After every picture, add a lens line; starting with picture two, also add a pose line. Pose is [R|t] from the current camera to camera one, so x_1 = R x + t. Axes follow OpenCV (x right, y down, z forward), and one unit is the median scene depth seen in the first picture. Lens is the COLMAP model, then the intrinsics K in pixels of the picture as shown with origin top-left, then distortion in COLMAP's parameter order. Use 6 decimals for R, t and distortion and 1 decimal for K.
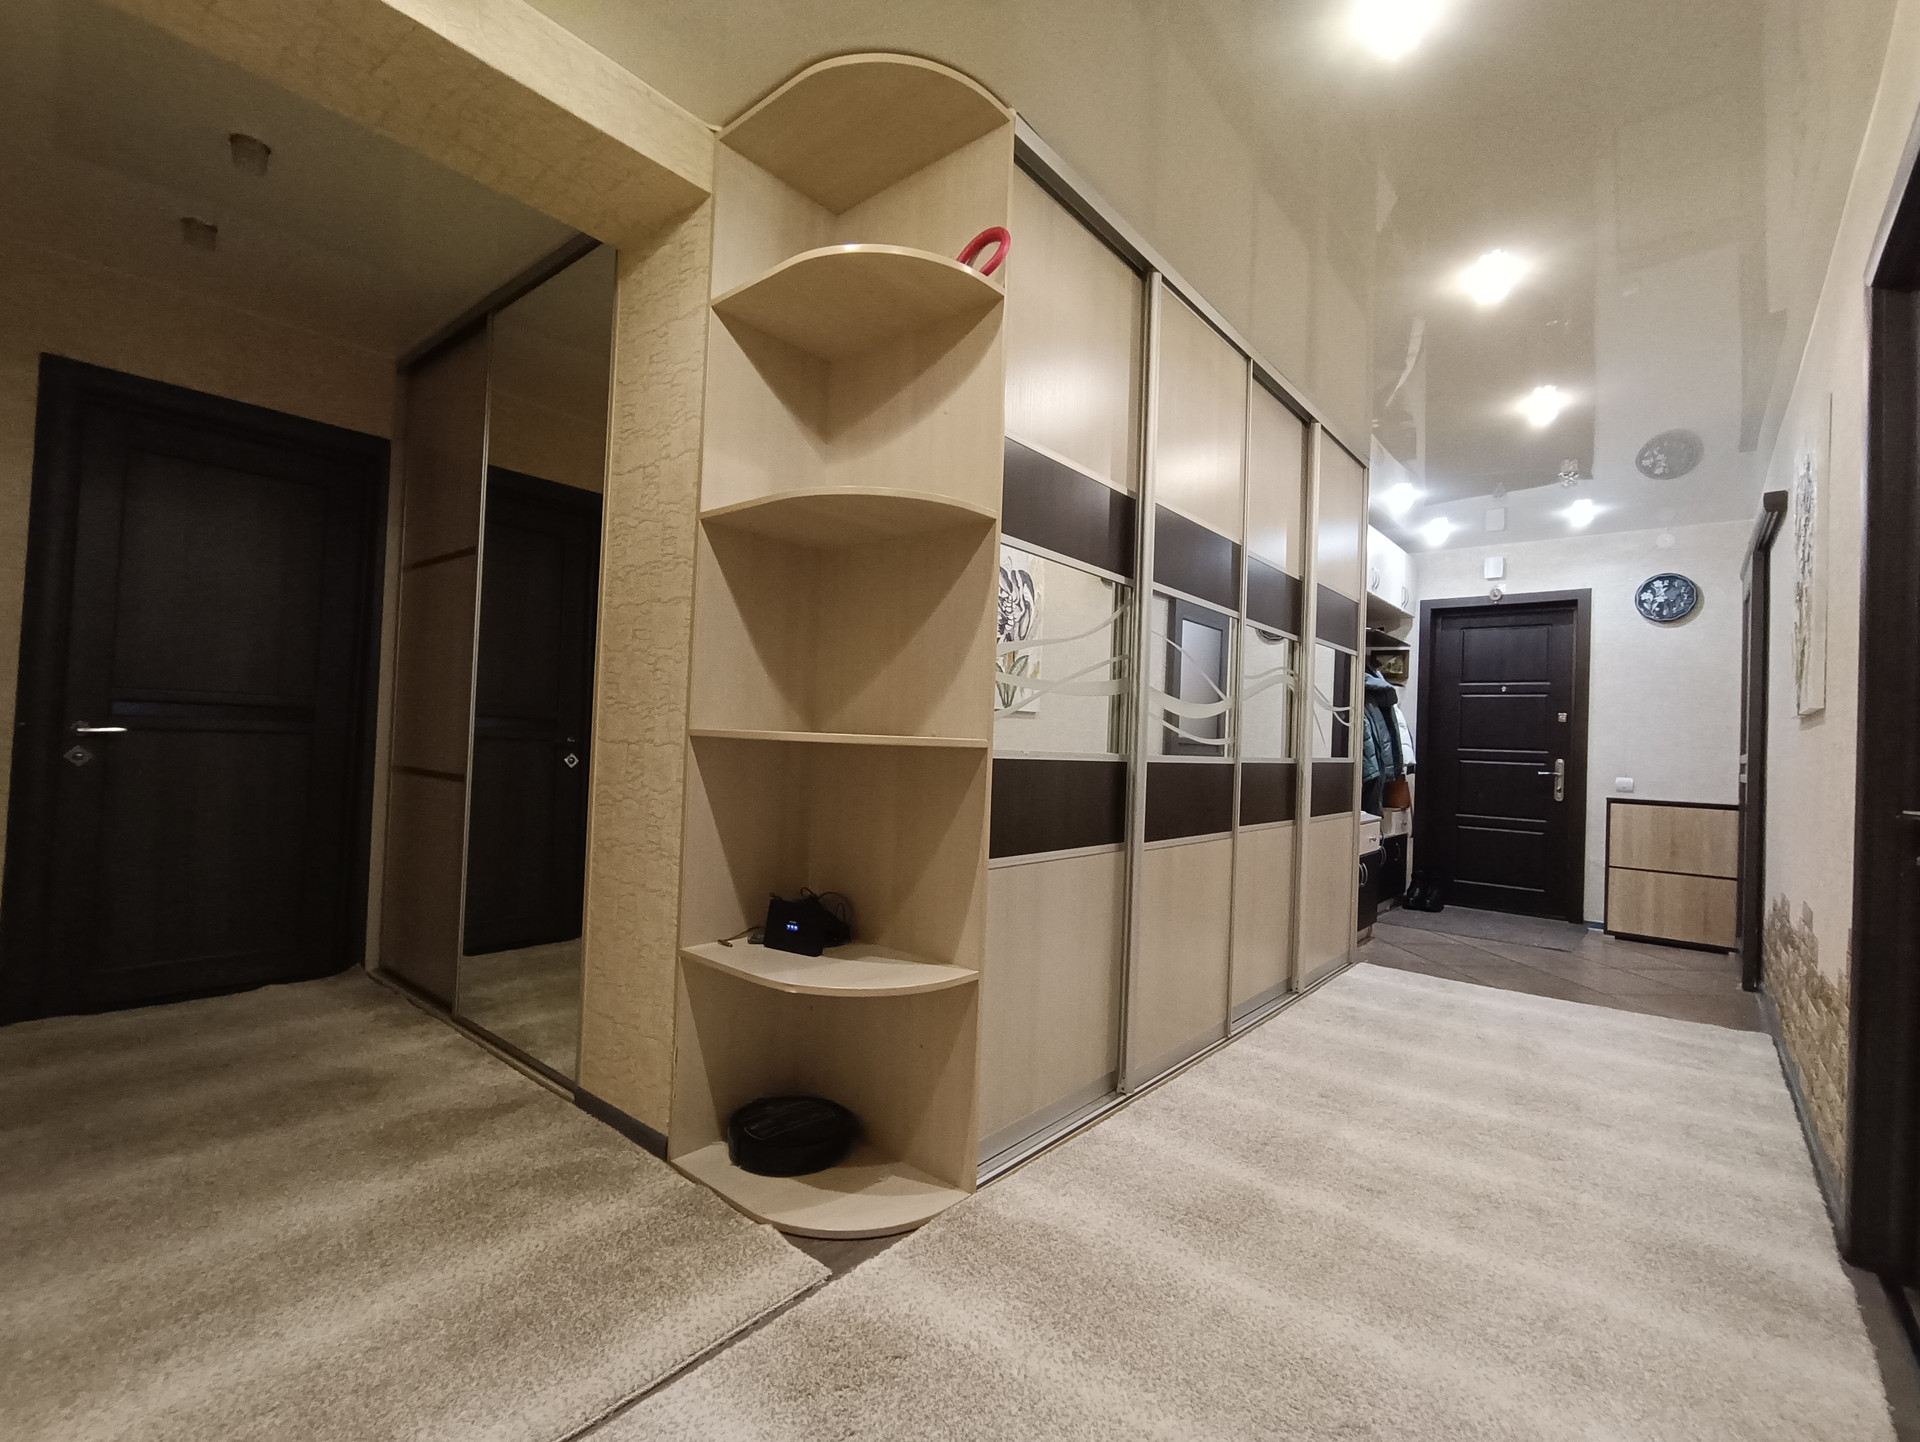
lens RADIAL K [[877.8, 0, 960.0], [0, 877.8, 721.0], [0, 0, 1]] dist [0.002738, 0.001984]
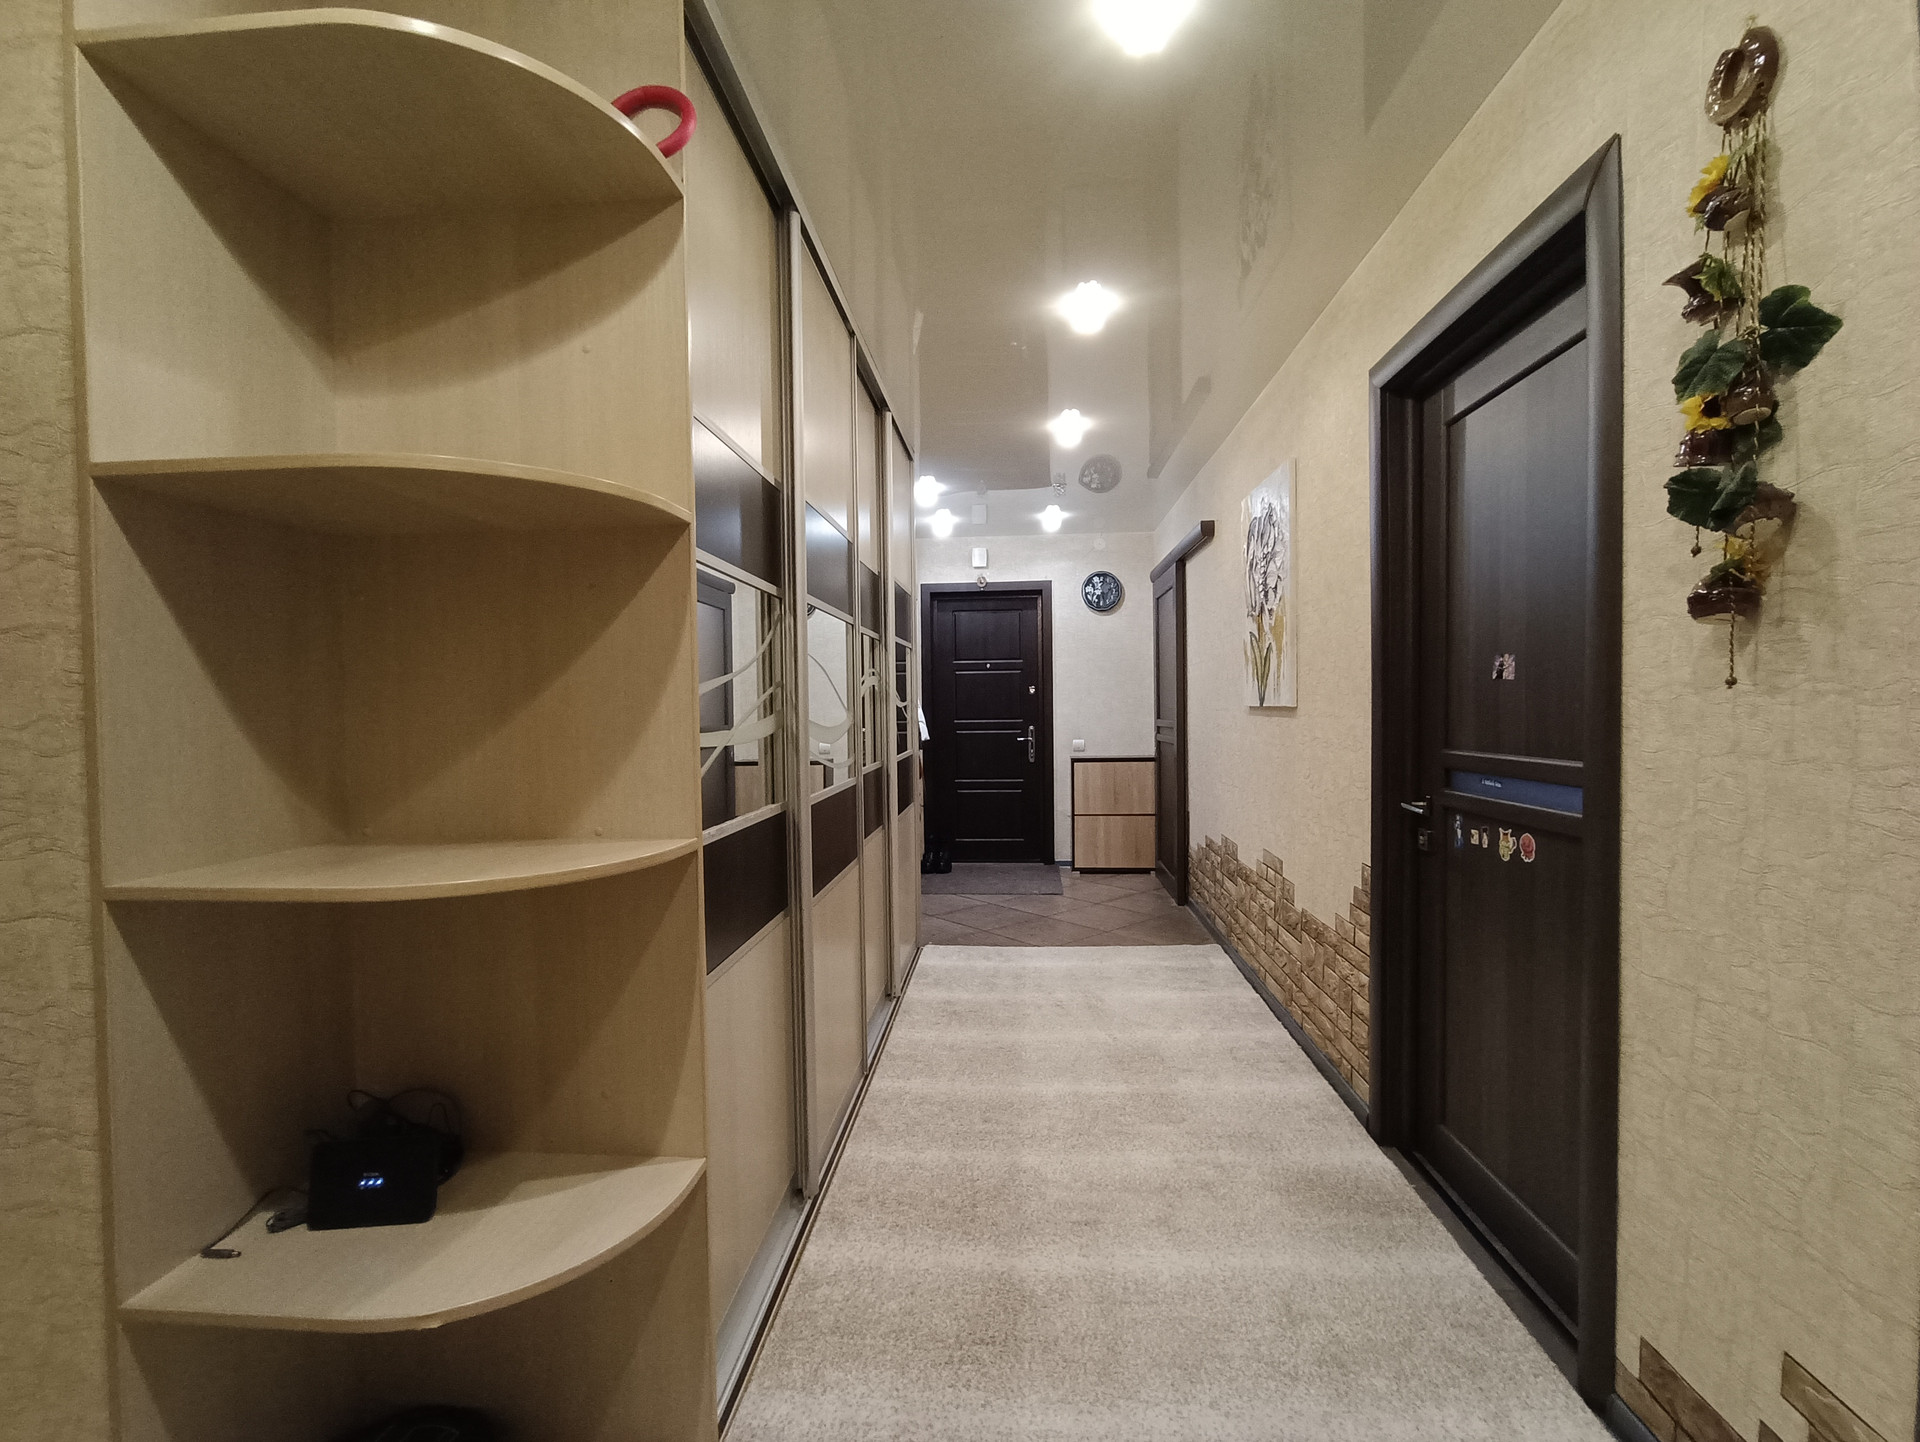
lens RADIAL K [[877.8, 0, 960.0], [0, 877.8, 721.0], [0, 0, 1]] dist [0.002738, 0.001984]
pose [[0.809262, -0.062912, 0.584070, -0.156990], [0.031472, 0.997464, 0.063834, -0.084123], [-0.586604, -0.033277, 0.809190, 0.229750]]
